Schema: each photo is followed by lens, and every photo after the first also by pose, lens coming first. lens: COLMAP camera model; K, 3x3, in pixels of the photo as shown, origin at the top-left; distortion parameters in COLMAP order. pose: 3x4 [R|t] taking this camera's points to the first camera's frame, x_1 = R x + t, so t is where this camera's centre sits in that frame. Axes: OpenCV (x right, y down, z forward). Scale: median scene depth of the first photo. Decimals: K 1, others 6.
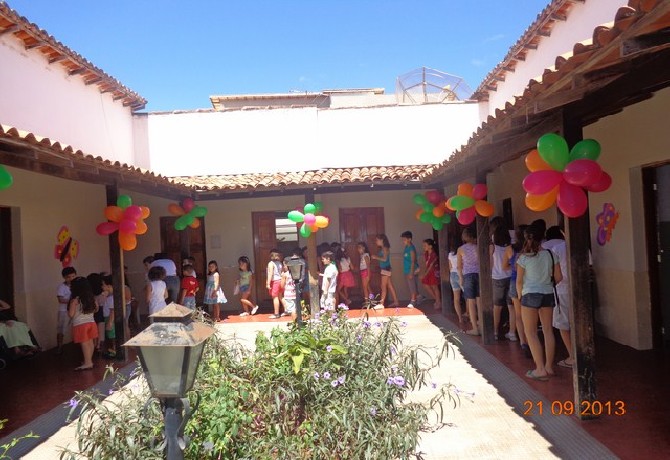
lens RADIAL K [[470.8, 0, 330.5], [0, 470.8, 236.0], [0, 0, 1]] dist [-0.022010, -0.001044]
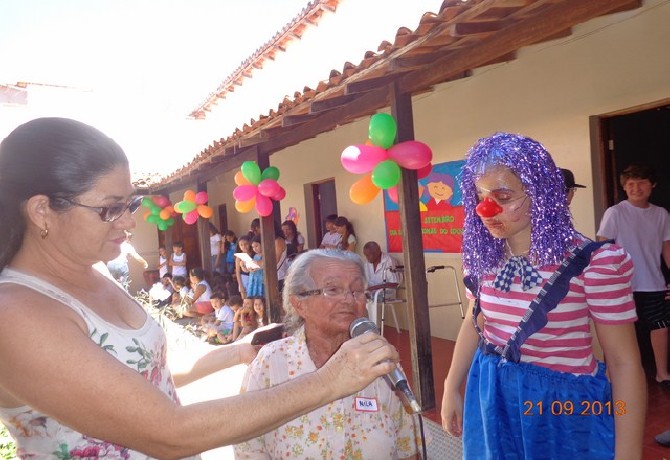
lens RADIAL K [[470.8, 0, 330.5], [0, 470.8, 236.0], [0, 0, 1]] dist [-0.022010, -0.001044]
pose [[0.831983, -0.018757, 0.554484, -0.111258], [0.026095, 0.999645, -0.005338, 0.026681], [-0.554187, 0.018911, 0.832178, -0.281067]]
